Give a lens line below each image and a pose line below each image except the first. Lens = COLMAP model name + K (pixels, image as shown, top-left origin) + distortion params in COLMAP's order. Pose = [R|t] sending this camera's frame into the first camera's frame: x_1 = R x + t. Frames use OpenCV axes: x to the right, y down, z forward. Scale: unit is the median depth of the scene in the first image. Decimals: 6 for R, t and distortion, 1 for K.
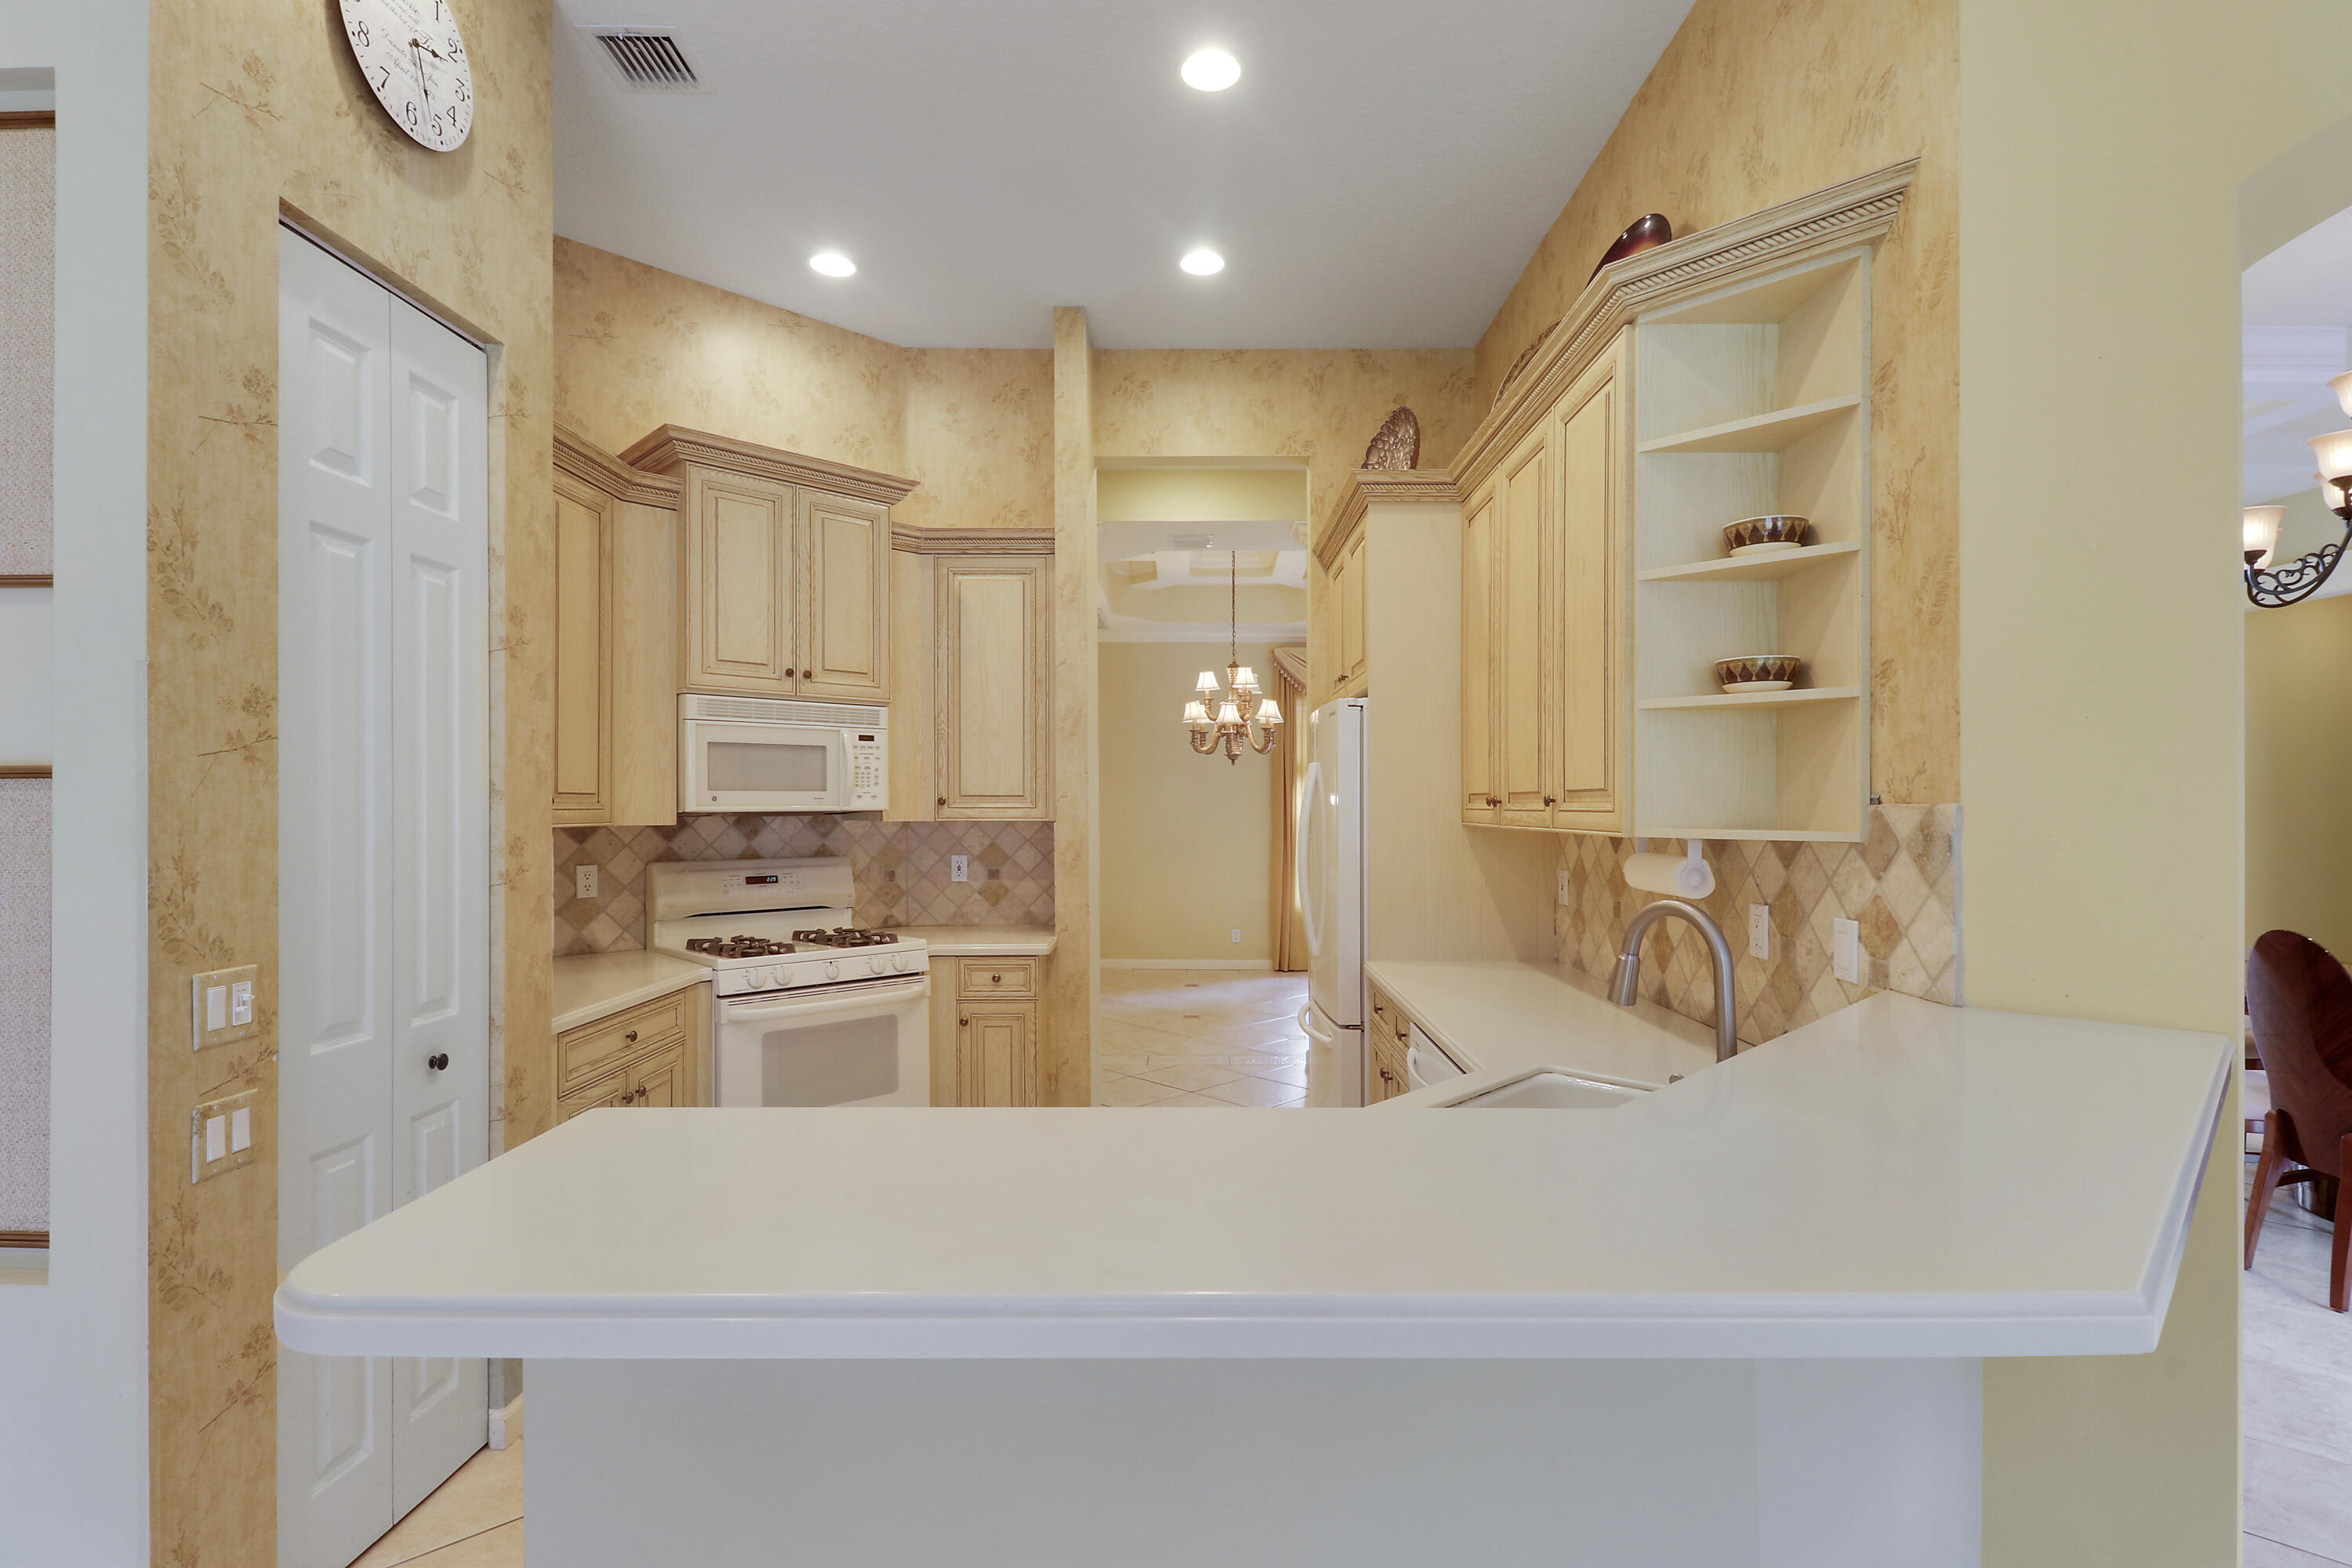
lens RADIAL K [[1101.6, 0, 1167.7], [0, 1101.6, 800.5], [0, 0, 1]] dist [0.011978, -0.014601]
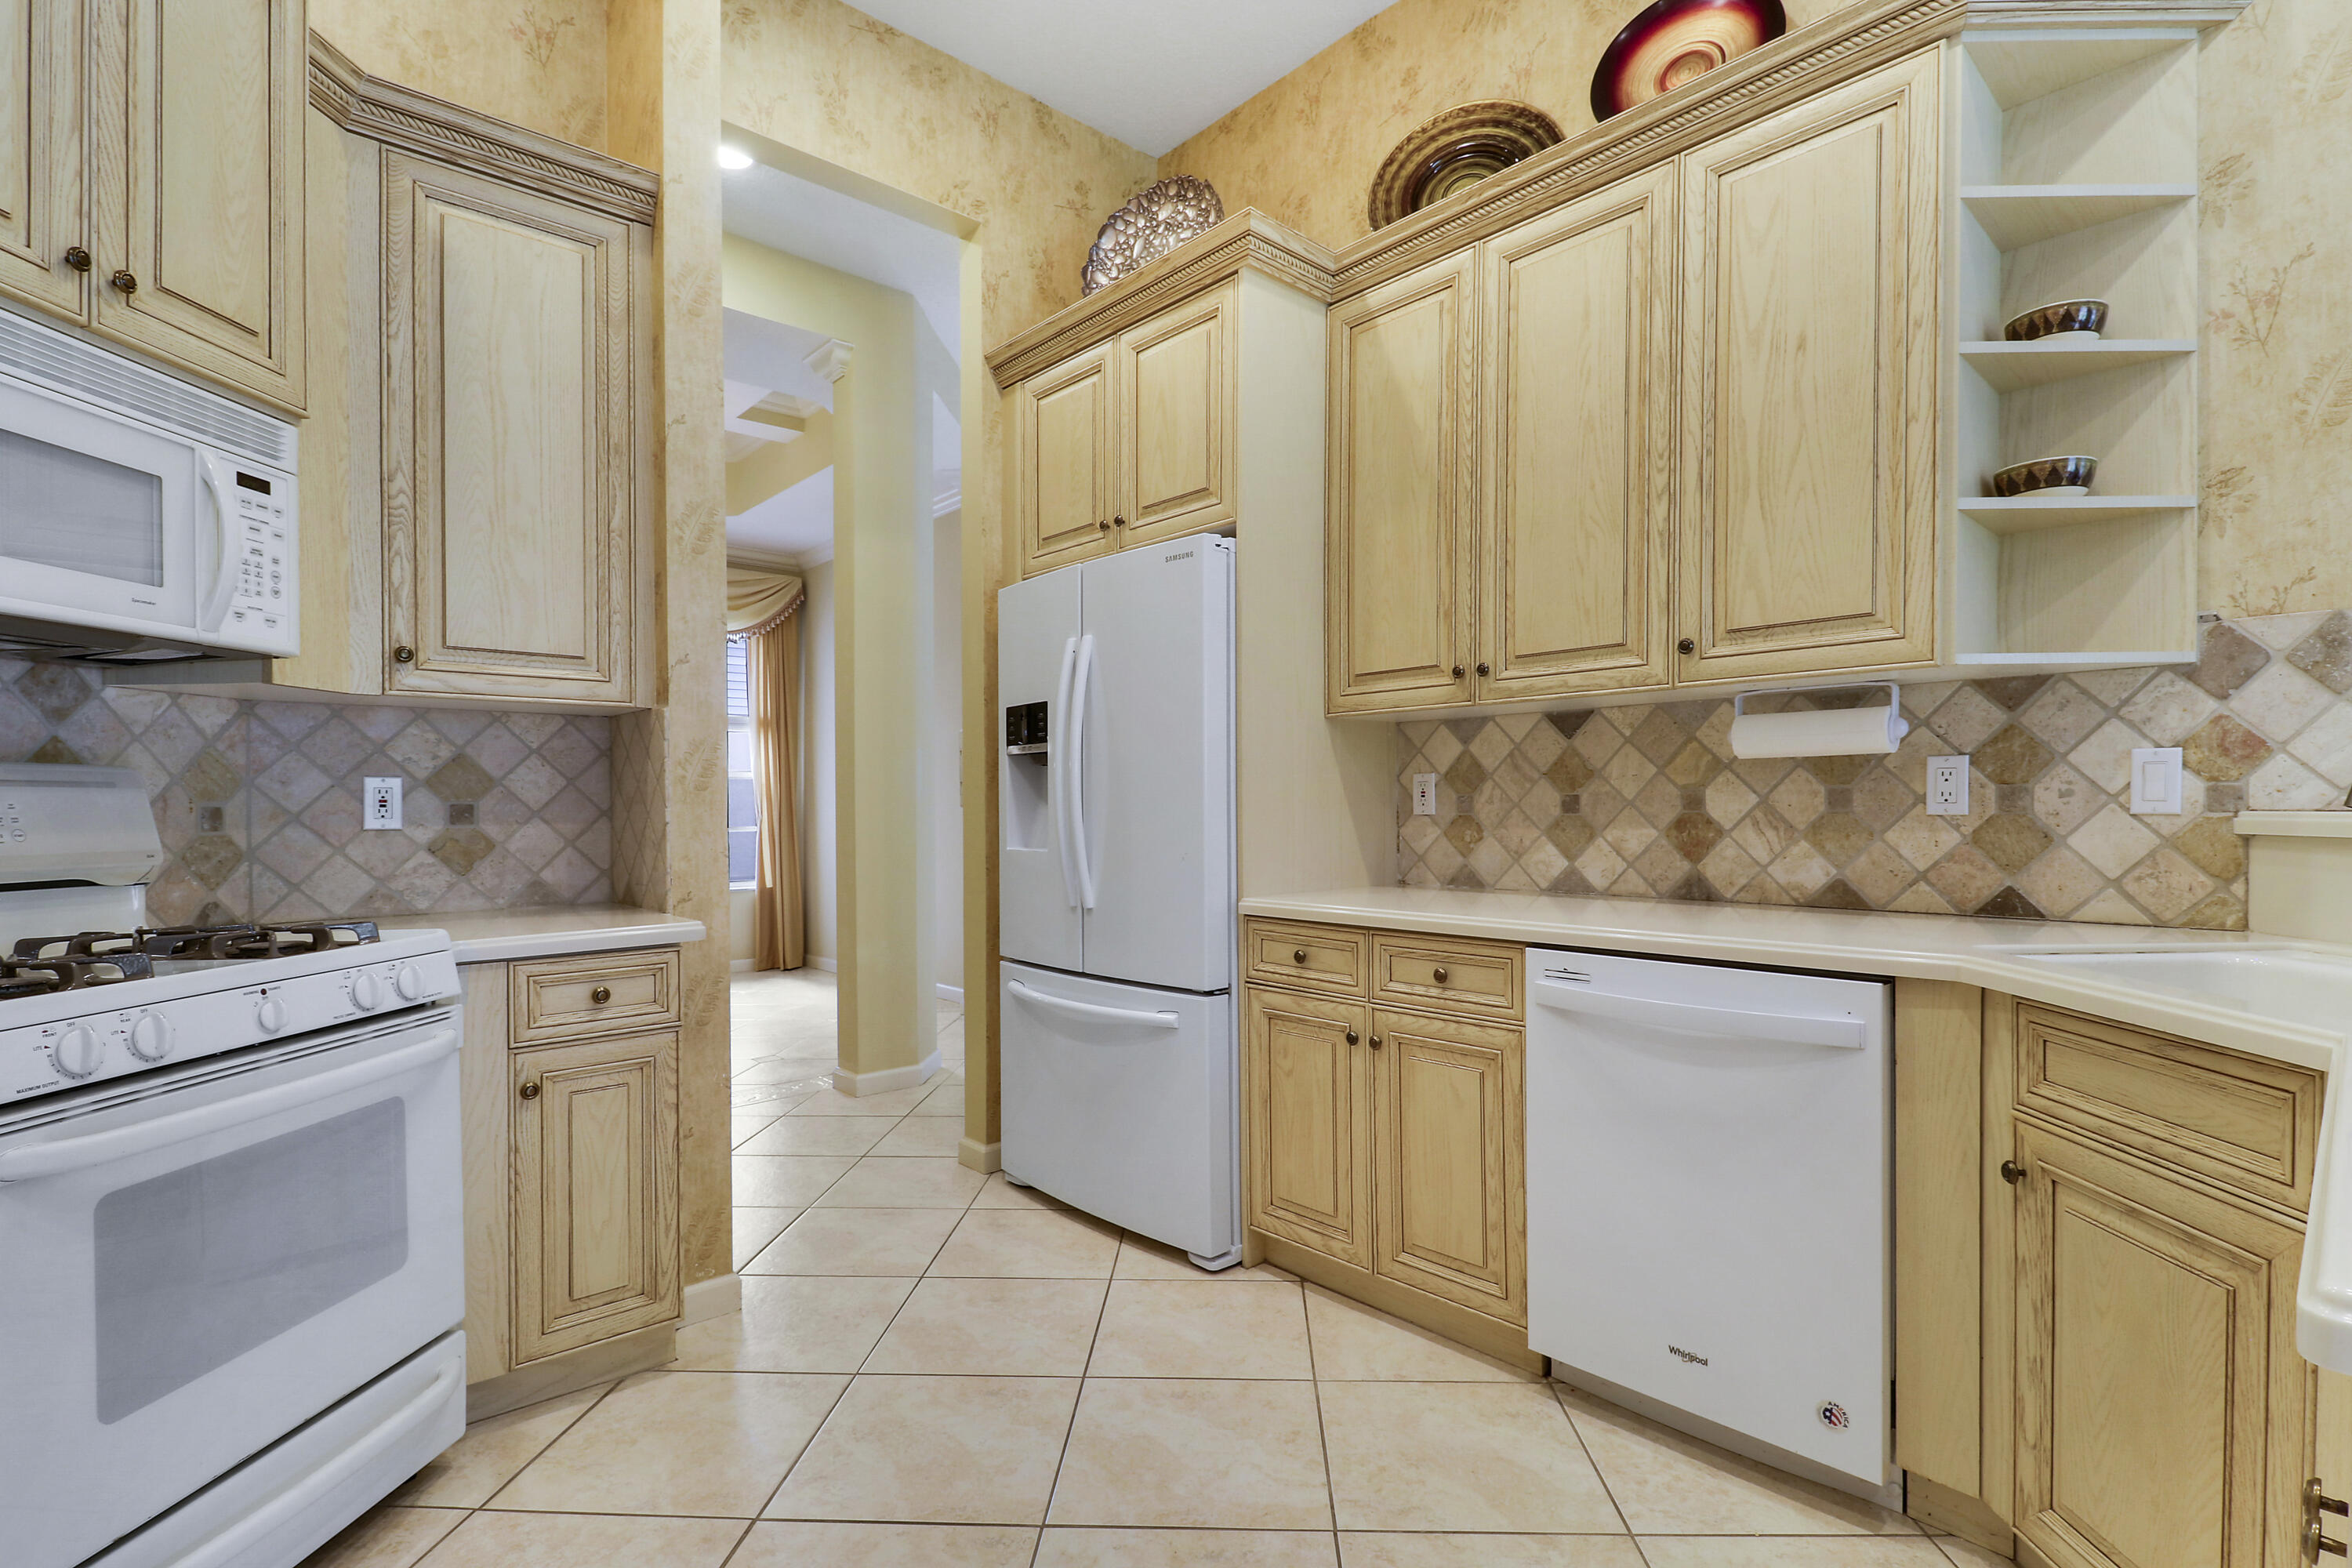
lens RADIAL K [[1101.6, 0, 1199.0], [0, 1101.6, 813.2], [0, 0, 1]] dist [0.011978, -0.014601]
pose [[0.725958, -0.011057, 0.687650, -0.334502], [0.006101, 0.999935, 0.009638, 0.080002], [-0.687712, -0.002801, 0.725978, 0.473220]]
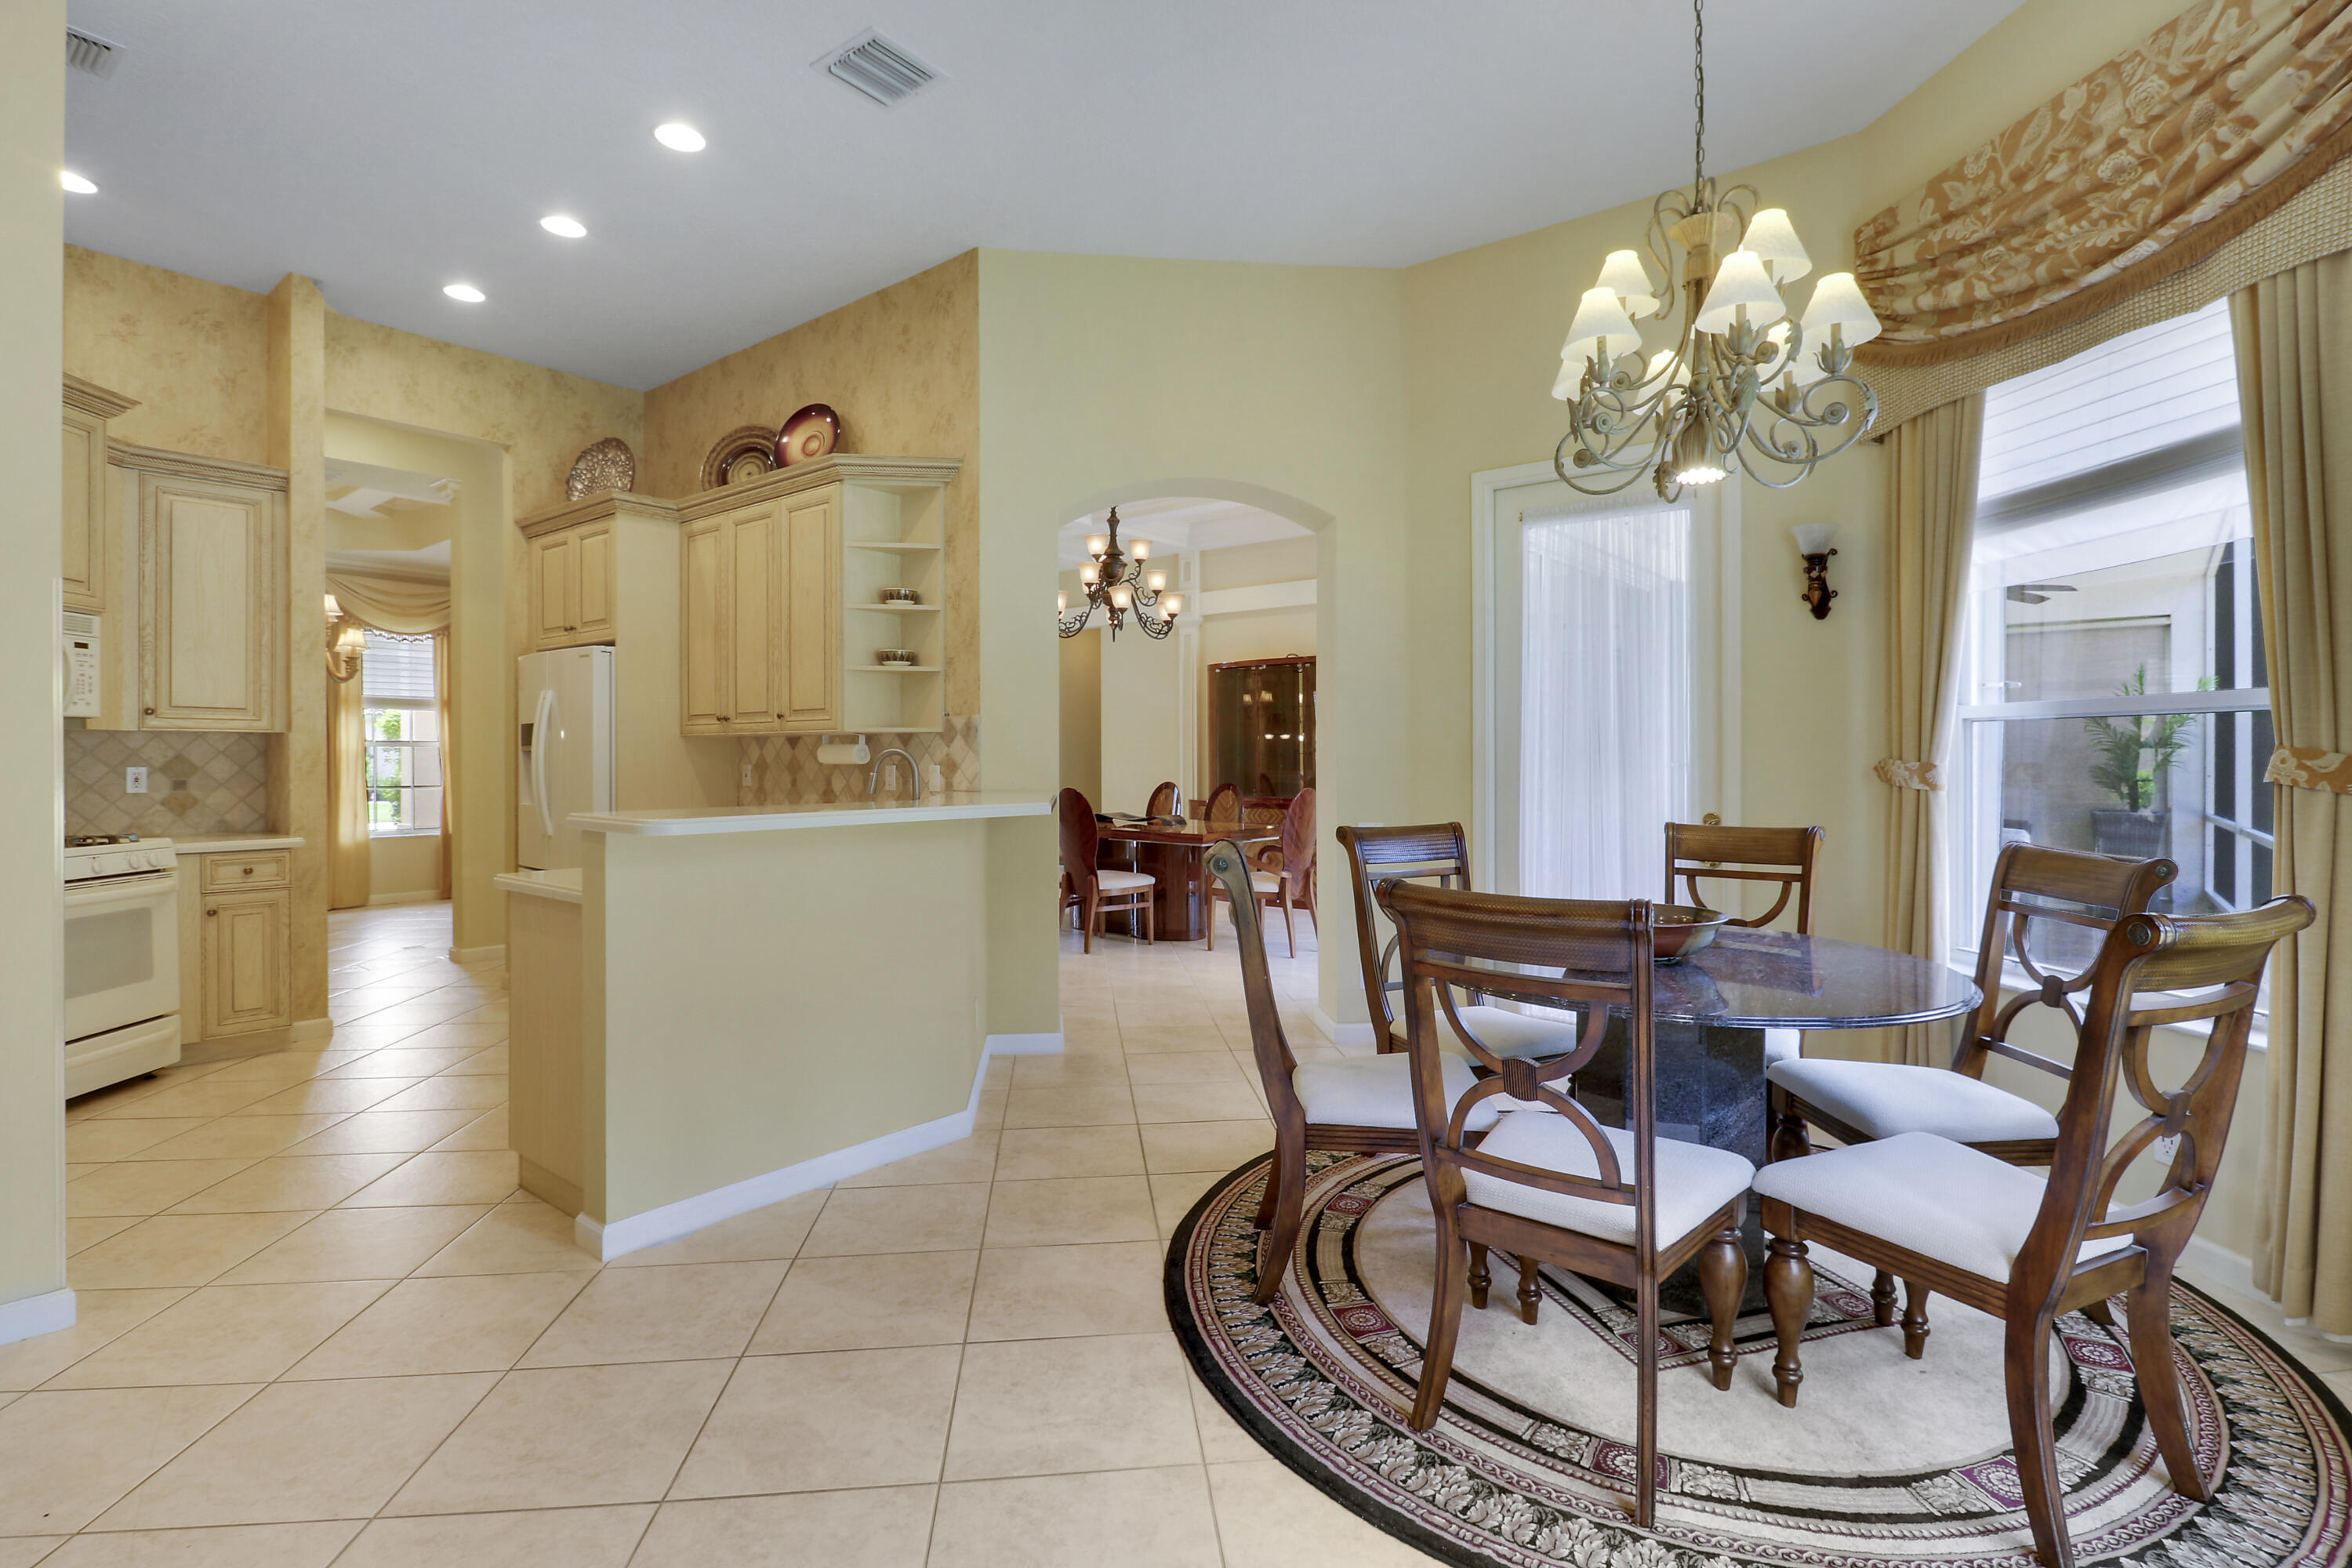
lens RADIAL K [[1101.6, 0, 1166.8], [0, 1101.6, 766.8], [0, 0, 1]] dist [0.011978, -0.014601]
pose [[0.623049, -0.005851, 0.782161, -0.489516], [-0.004066, 0.999934, 0.010719, 0.044458], [-0.782172, -0.009858, 0.622984, -0.455330]]
